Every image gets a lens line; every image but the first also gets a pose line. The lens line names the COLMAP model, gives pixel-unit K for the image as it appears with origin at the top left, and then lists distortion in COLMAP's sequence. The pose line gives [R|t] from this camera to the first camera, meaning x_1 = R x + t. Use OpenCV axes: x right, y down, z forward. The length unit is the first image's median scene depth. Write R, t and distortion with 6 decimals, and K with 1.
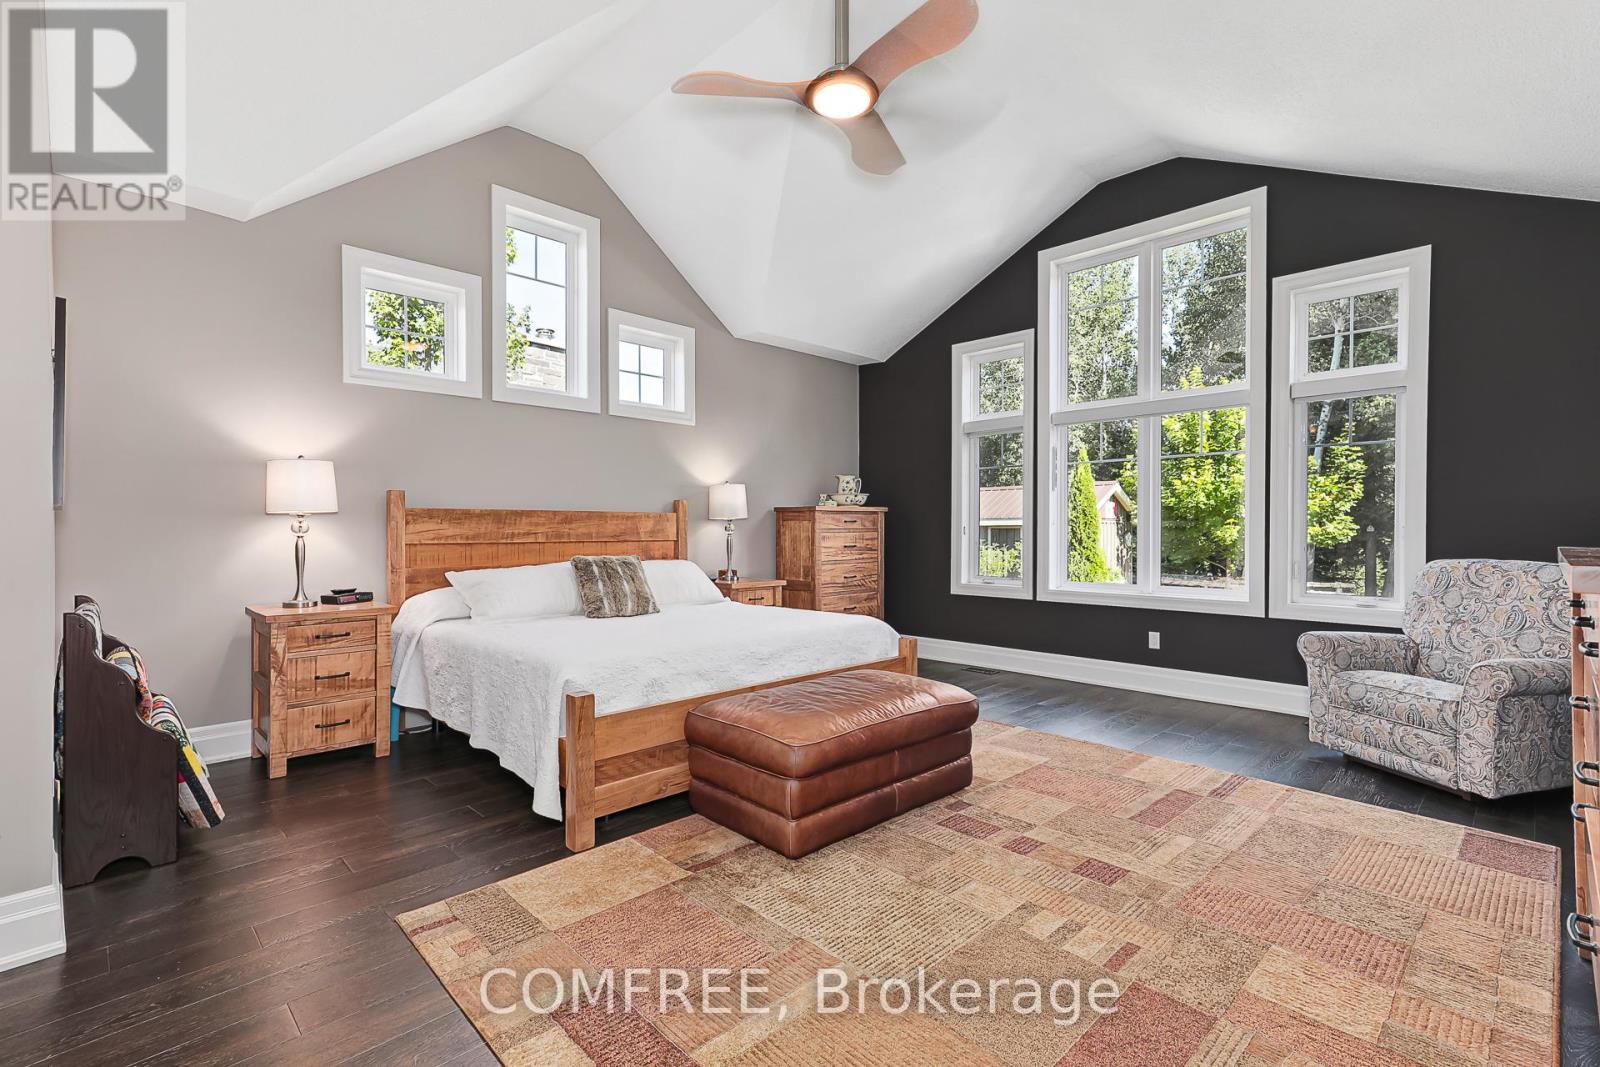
lens RADIAL K [[740.4, 0, 807.3], [0, 740.4, 526.3], [0, 0, 1]] dist [0.002253, 0.000271]
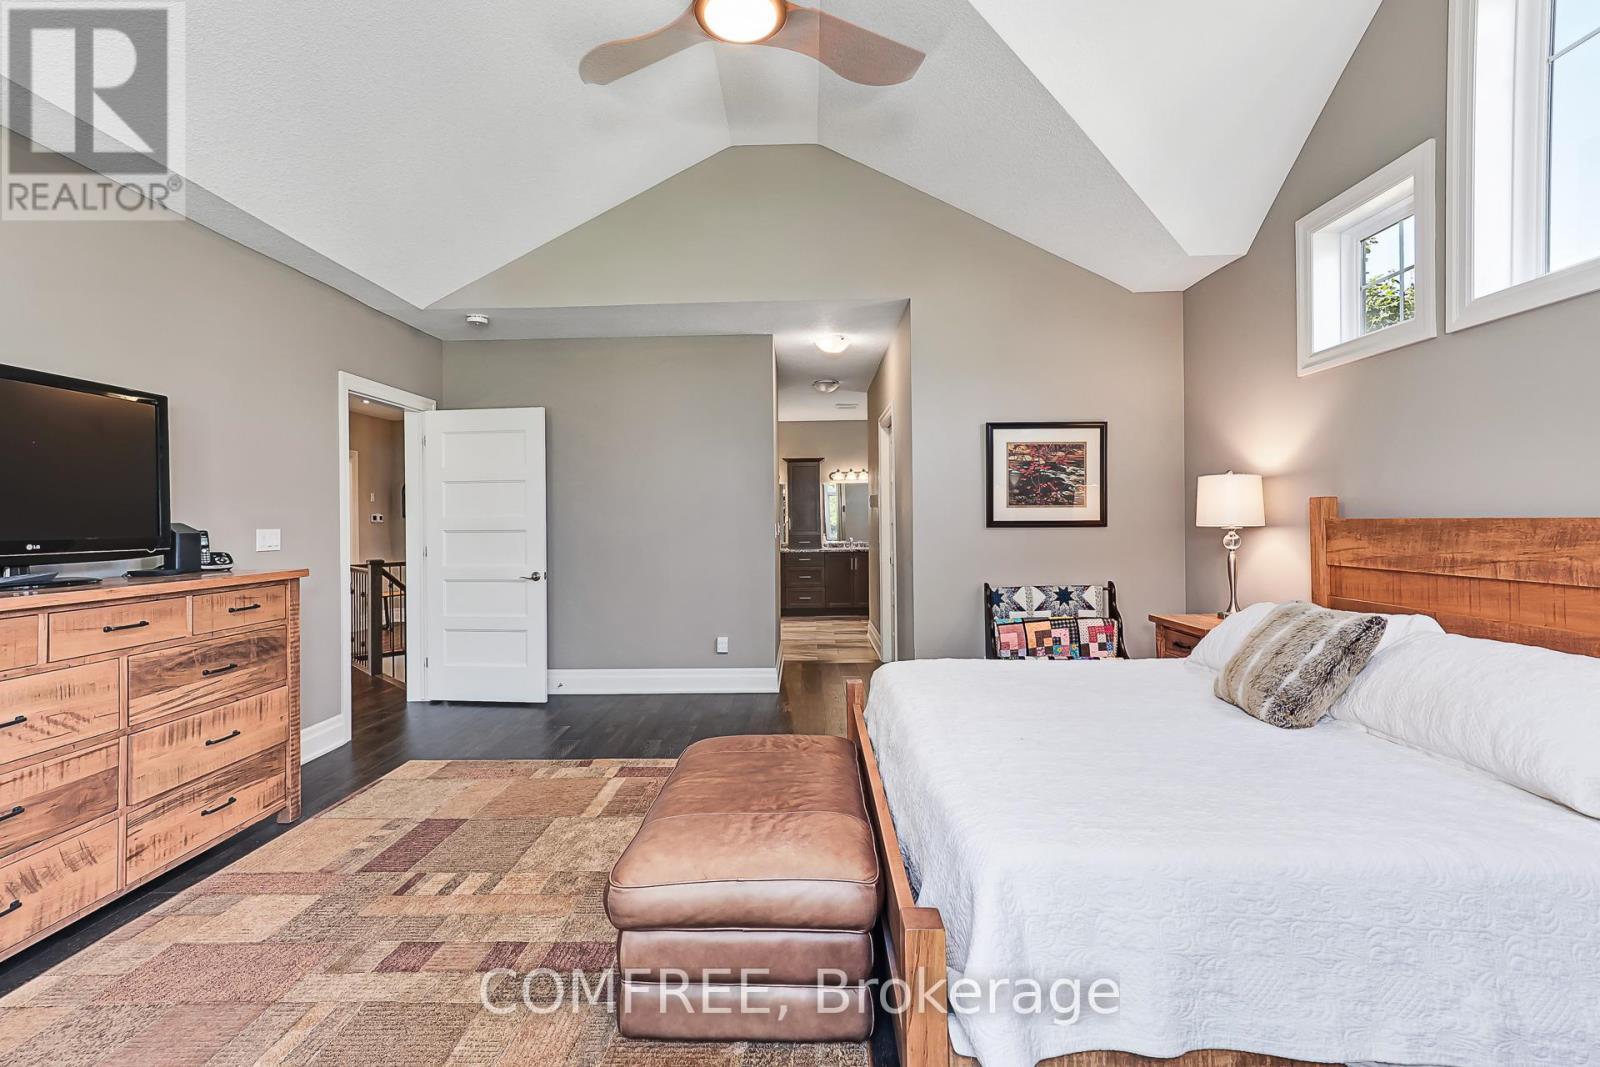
lens RADIAL K [[740.4, 0, 807.3], [0, 740.4, 526.3], [0, 0, 1]] dist [0.002253, 0.000271]
pose [[-0.727611, 0.015865, -0.685807, 0.374111], [0.016191, 0.999851, 0.005951, -0.029170], [0.685799, -0.006774, -0.727759, 1.143900]]
